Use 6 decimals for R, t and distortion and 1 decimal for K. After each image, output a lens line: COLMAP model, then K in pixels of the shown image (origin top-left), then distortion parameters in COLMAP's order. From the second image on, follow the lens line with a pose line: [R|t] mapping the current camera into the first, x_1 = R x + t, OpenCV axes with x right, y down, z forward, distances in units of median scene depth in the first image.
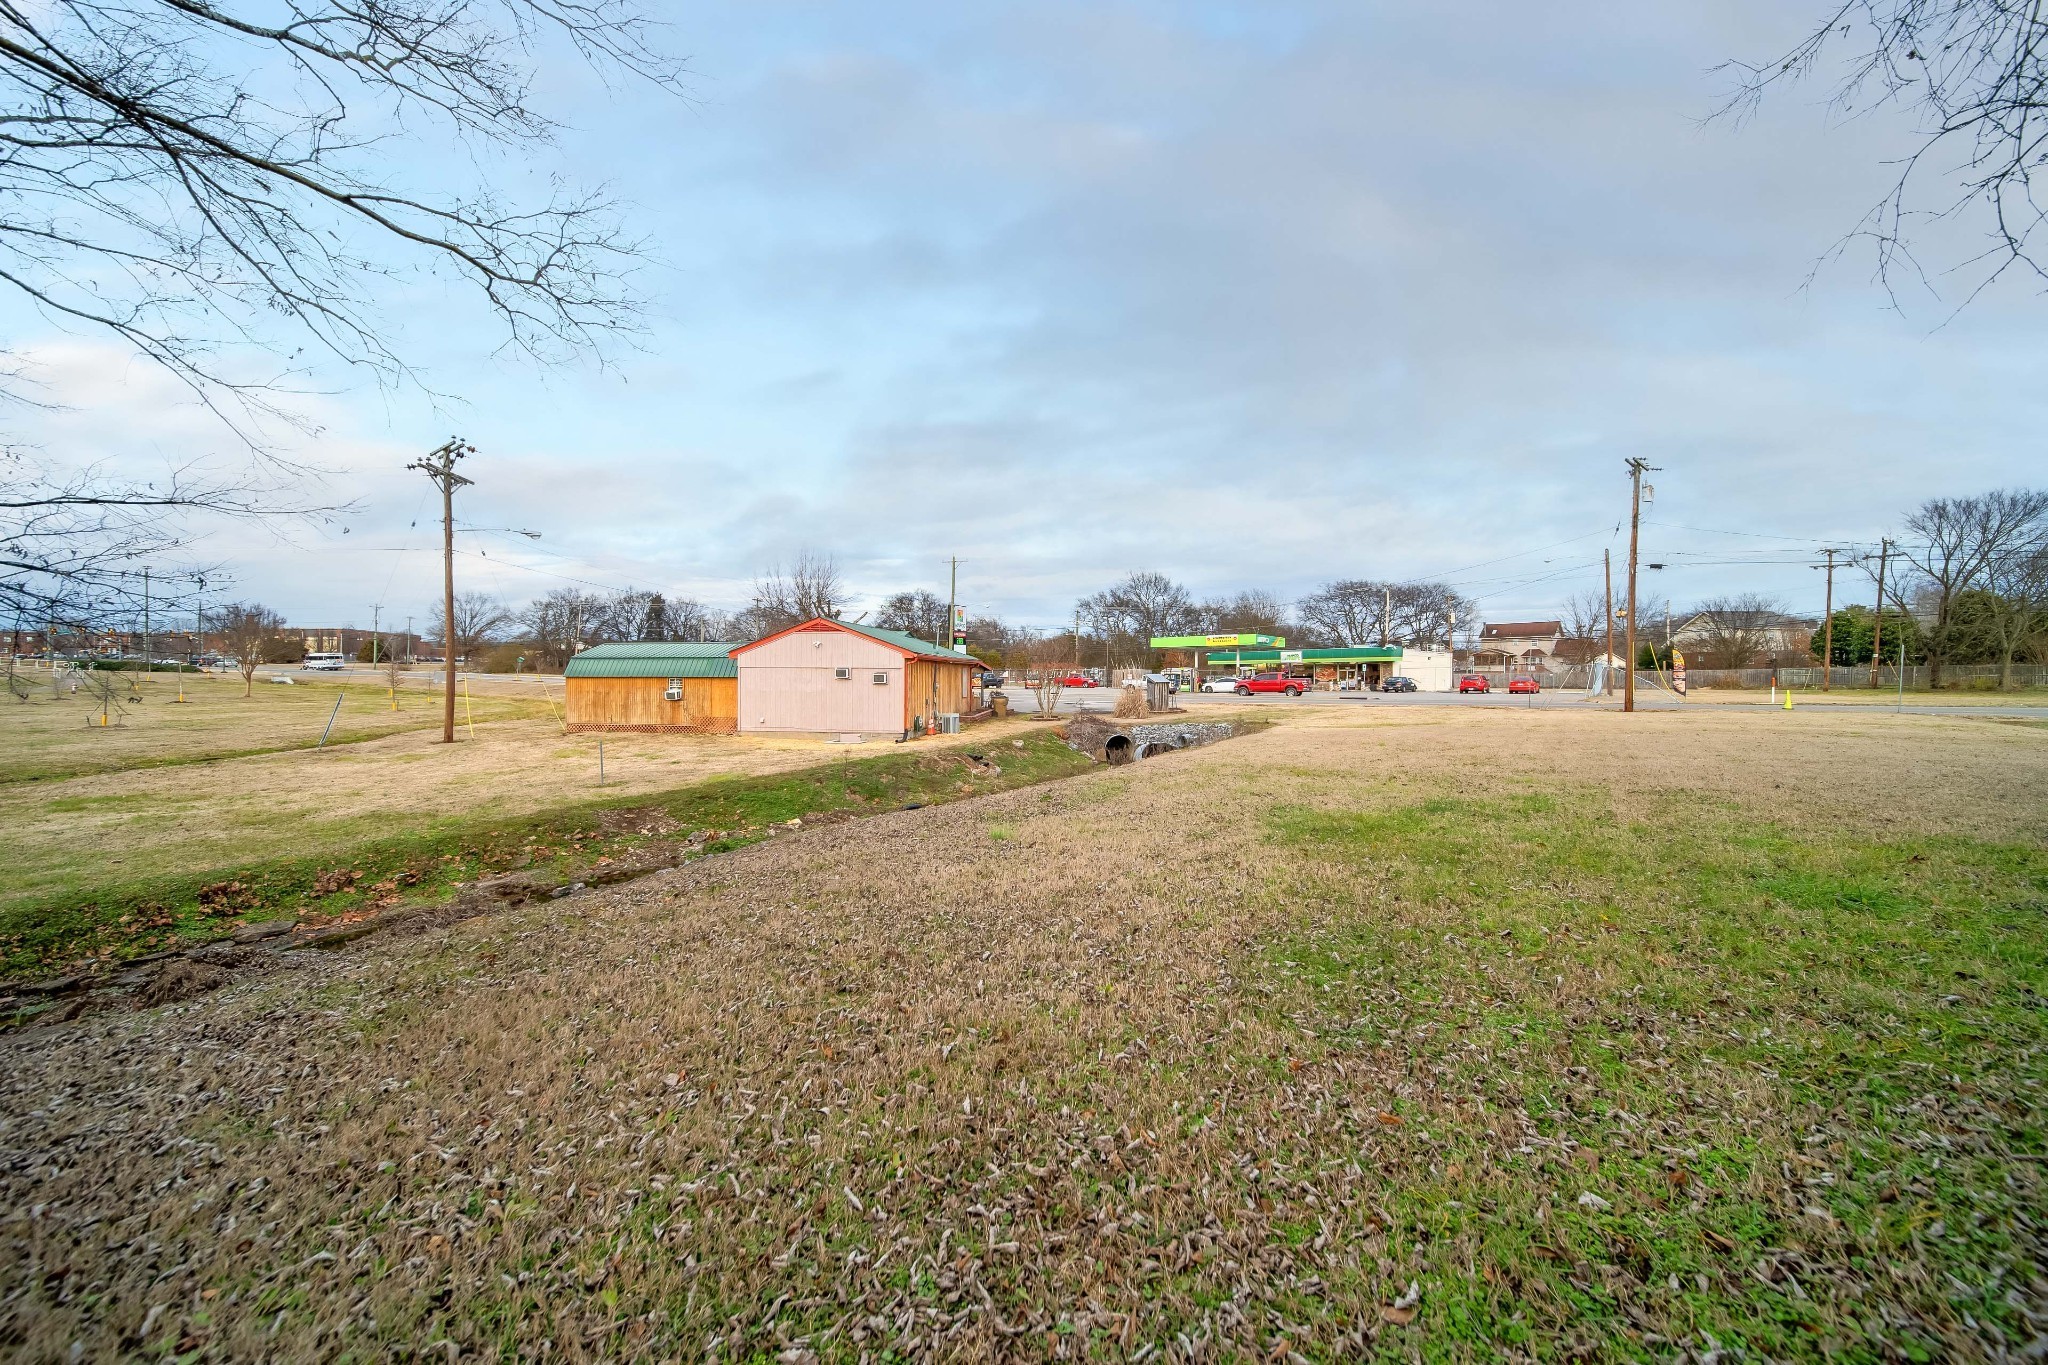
lens RADIAL K [[718.5, 0, 1019.8], [0, 718.5, 677.8], [0, 0, 1]] dist [0.000636, 0.000041]
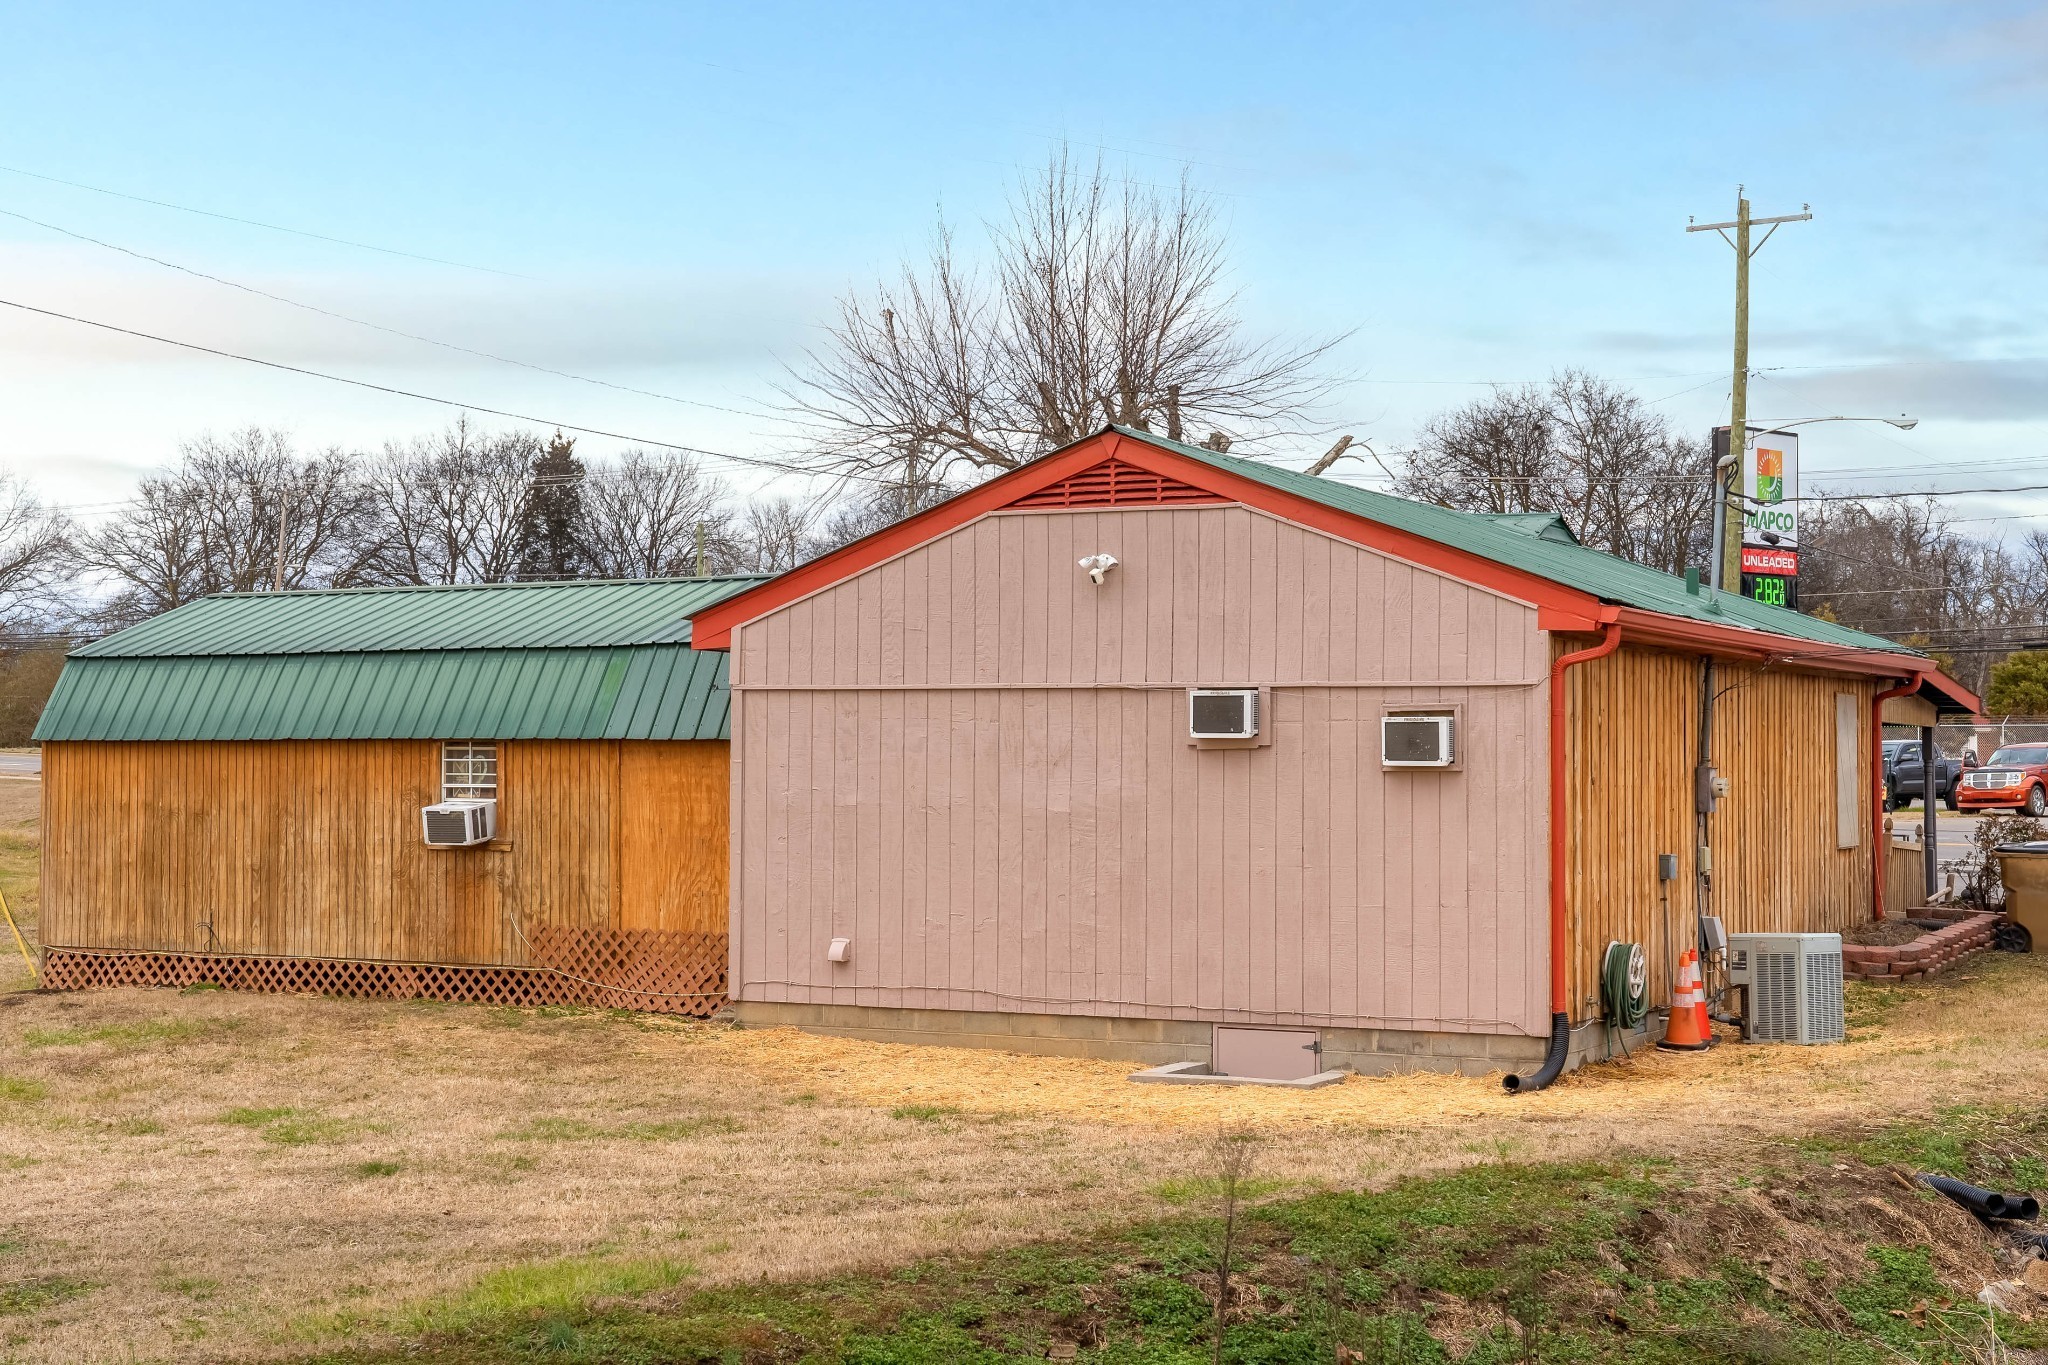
lens RADIAL K [[2958.4, 0, 1024.0], [0, 2958.4, 682.5], [0, 0, 1]] dist [0.049053, 0.038006]
pose [[0.949448, -0.009037, -0.313793, -0.045508], [-0.000114, 0.999576, -0.029134, 0.007522], [0.313923, 0.027697, 0.949044, 0.214008]]
